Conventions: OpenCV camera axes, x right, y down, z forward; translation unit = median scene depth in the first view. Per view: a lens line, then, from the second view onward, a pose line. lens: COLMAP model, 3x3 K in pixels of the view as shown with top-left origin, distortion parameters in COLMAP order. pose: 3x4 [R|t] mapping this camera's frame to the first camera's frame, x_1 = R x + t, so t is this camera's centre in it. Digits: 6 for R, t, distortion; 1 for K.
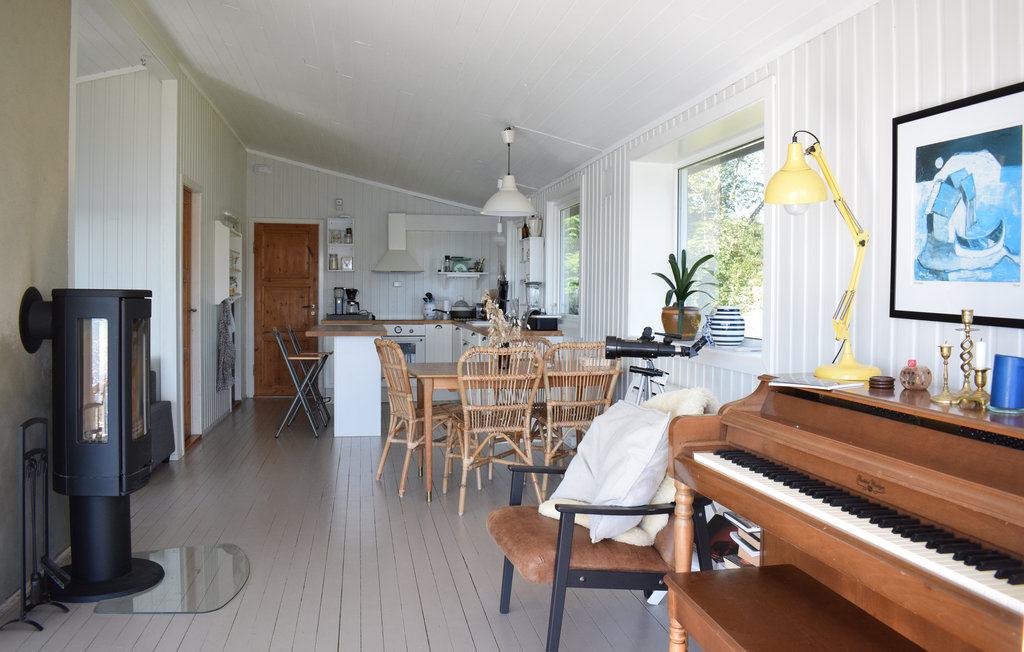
lens RADIAL K [[833.2, 0, 508.2], [0, 833.2, 322.1], [0, 0, 1]] dist [-0.087213, 0.012779]
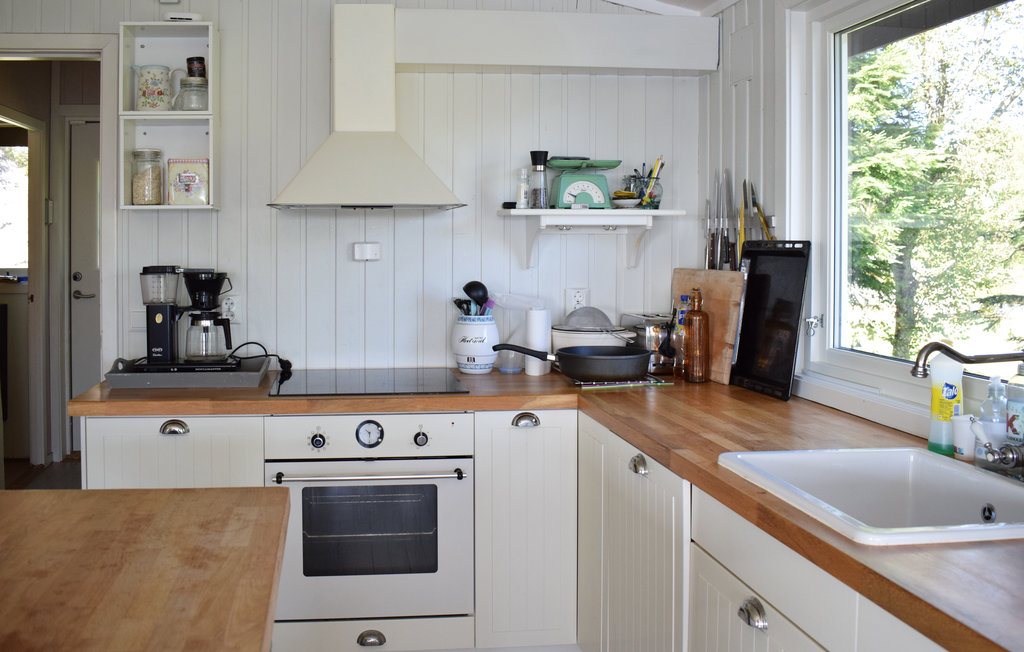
lens RADIAL K [[910.3, 0, 412.2], [0, 910.3, 259.5], [0, 0, 1]] dist [-0.084811, -0.001248]
pose [[0.996156, -0.006401, -0.087364, -0.091043], [0.004722, 0.999800, -0.019412, -0.037625], [0.087471, 0.018925, 0.995987, 0.697722]]
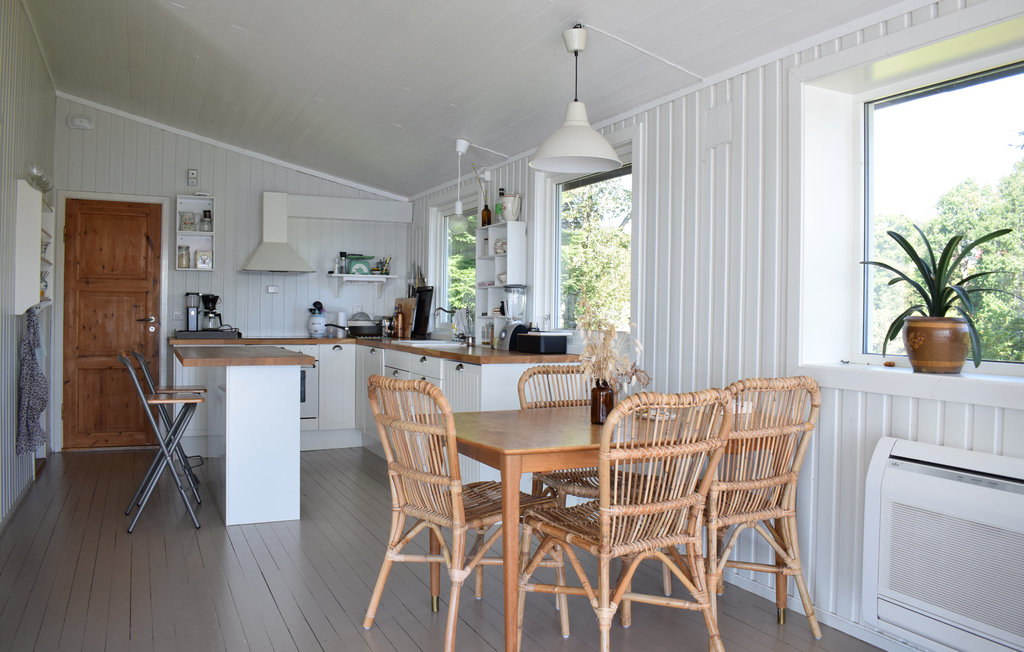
lens RADIAL K [[833.2, 0, 522.4], [0, 833.2, 315.4], [0, 0, 1]] dist [-0.087213, 0.012779]
pose [[0.965962, 0.003158, 0.258665, -0.111882], [0.003964, 0.999627, -0.027007, -0.002273], [-0.258654, 0.027113, 0.965589, 0.245373]]
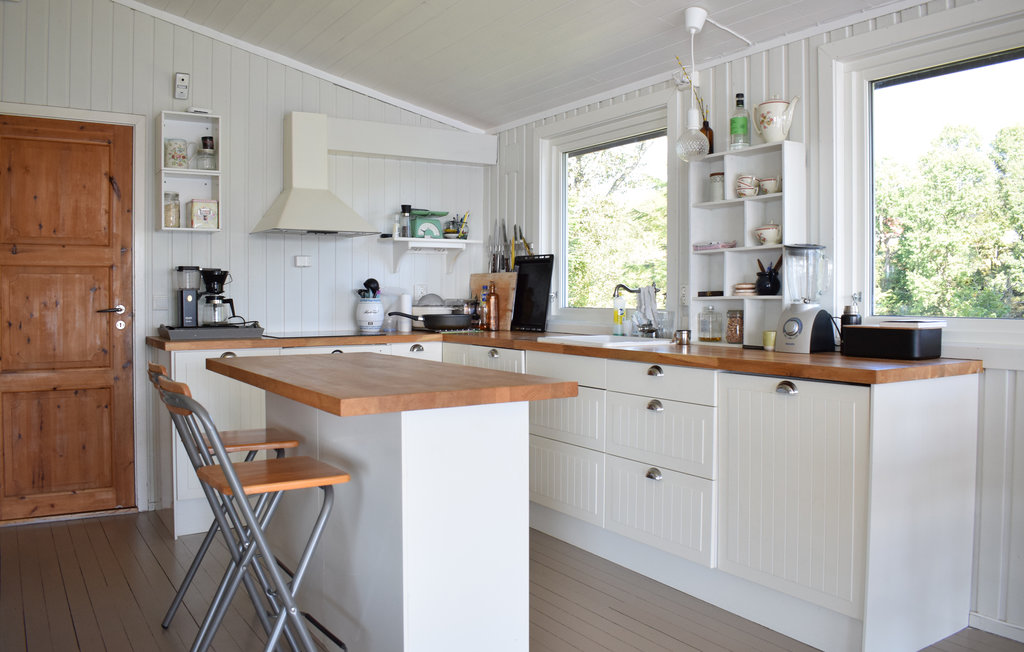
lens RADIAL K [[833.2, 0, 505.6], [0, 833.2, 316.9], [0, 0, 1]] dist [-0.087213, 0.012779]
pose [[0.925856, -0.017724, 0.377461, -0.211759], [0.020026, 0.999797, -0.002176, -0.010038], [-0.377346, 0.009574, 0.926023, 0.519957]]
